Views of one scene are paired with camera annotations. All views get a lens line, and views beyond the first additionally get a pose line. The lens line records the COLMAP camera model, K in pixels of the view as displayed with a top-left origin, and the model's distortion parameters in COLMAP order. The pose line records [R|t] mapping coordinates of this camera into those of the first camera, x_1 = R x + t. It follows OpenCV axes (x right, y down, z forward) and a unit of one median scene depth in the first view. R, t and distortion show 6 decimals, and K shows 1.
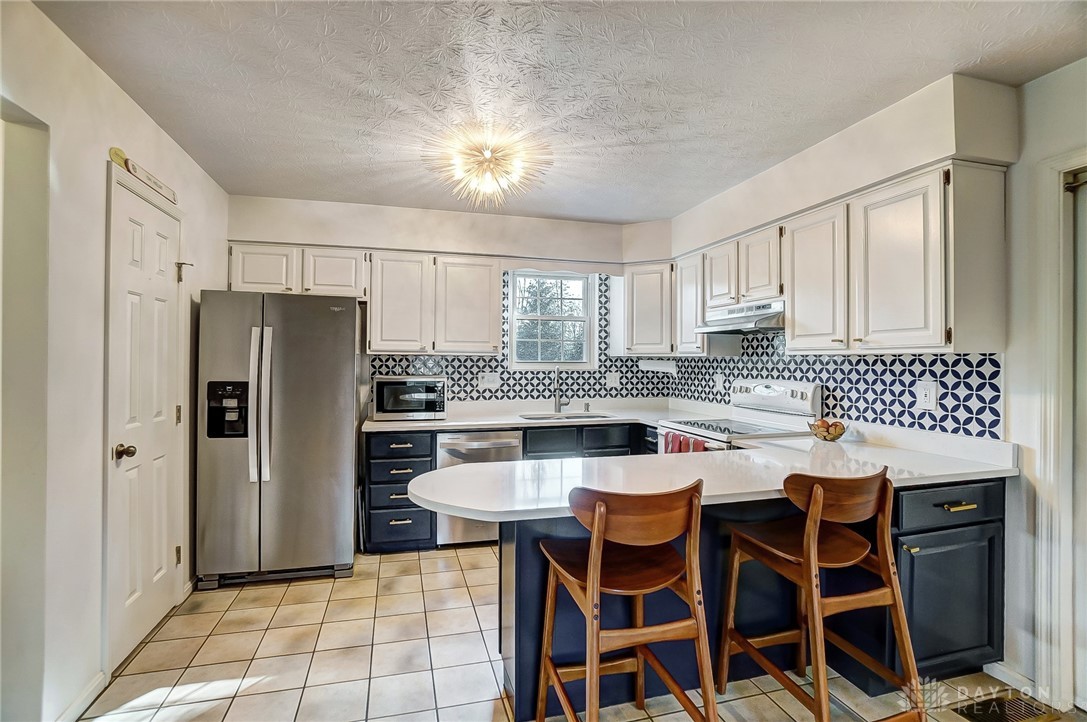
lens RADIAL K [[514.0, 0, 537.1], [0, 514.0, 362.6], [0, 0, 1]] dist [-0.022395, 0.000935]
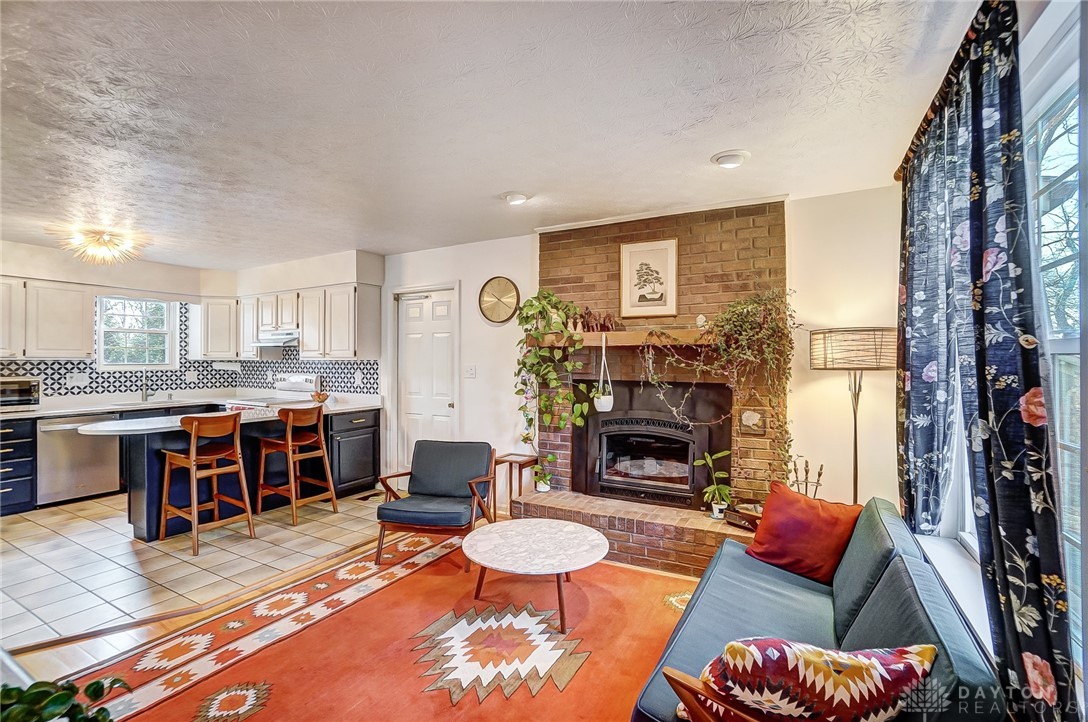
lens RADIAL K [[486.6, 0, 537.3], [0, 486.6, 359.2], [0, 0, 1]] dist [-0.061959, 0.021367]
pose [[0.700516, -0.003715, 0.713627, -0.142125], [0.004929, 0.999988, 0.000367, -0.011725], [-0.713620, 0.003260, 0.700526, -0.723364]]
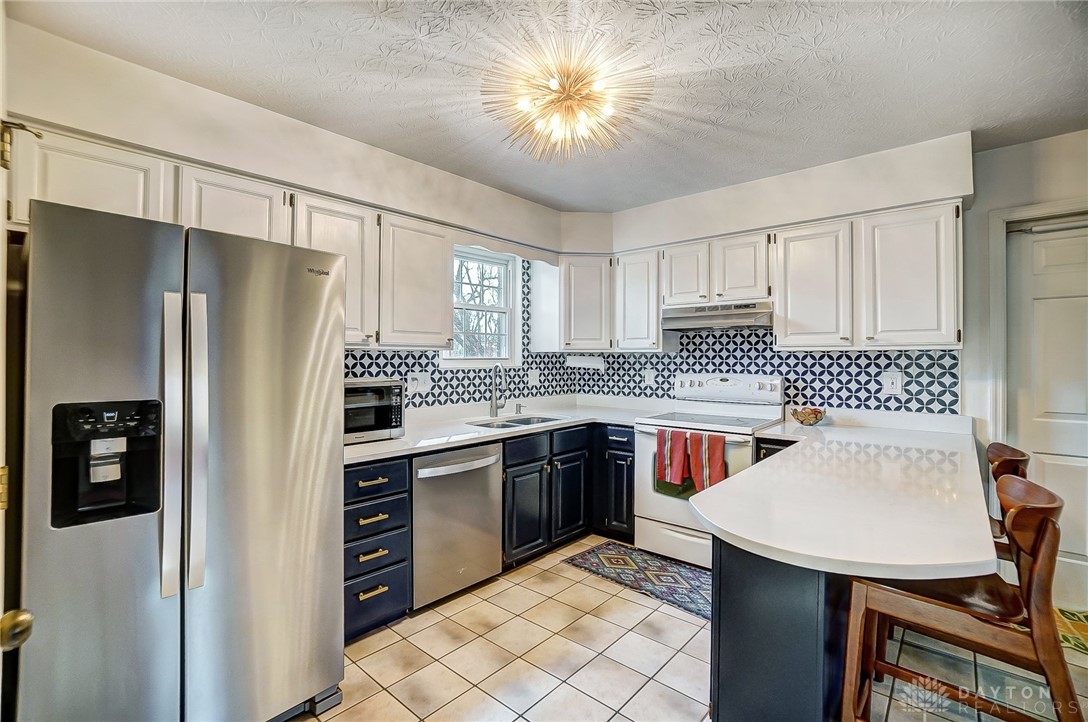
lens RADIAL K [[486.6, 0, 537.3], [0, 486.6, 359.2], [0, 0, 1]] dist [-0.061959, 0.021367]
pose [[0.839512, -0.005747, 0.543310, -0.404932], [0.005480, 0.999983, 0.002110, -0.001563], [-0.543313, 0.001206, 0.839529, 0.327014]]
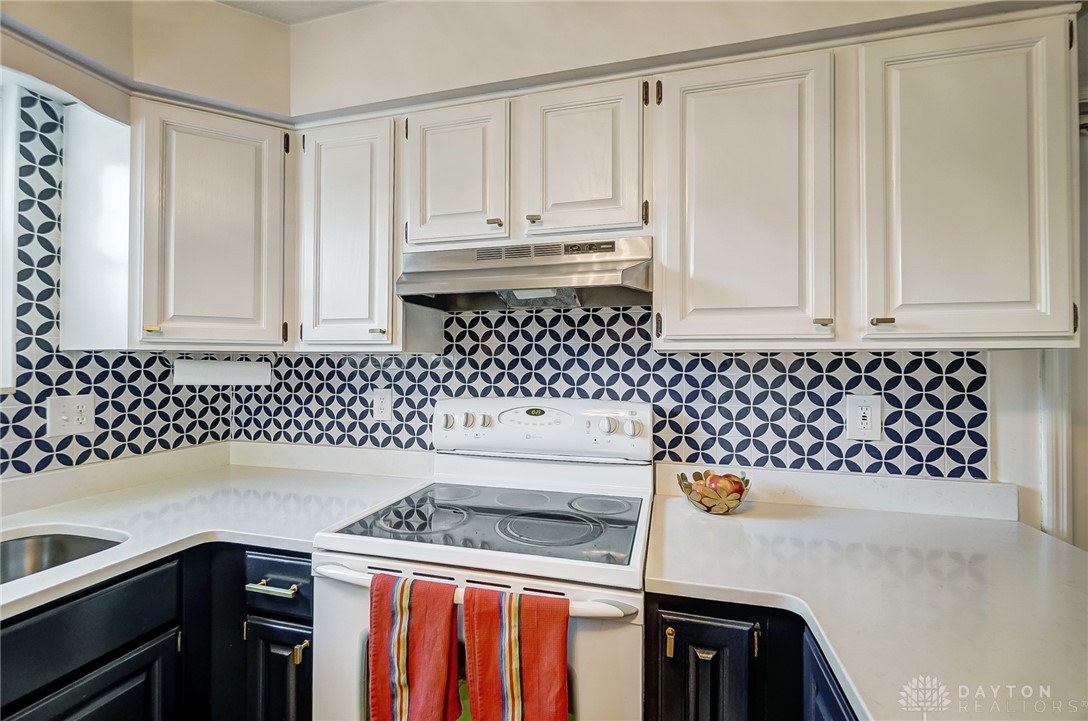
lens RADIAL K [[477.1, 0, 538.4], [0, 477.1, 357.1], [0, 0, 1]] dist [0.000035, -0.001554]
pose [[0.510682, 0.007165, 0.859740, 0.035493], [0.002893, 0.999945, -0.010052, -0.003664], [-0.859765, 0.007621, 0.510633, 0.692049]]
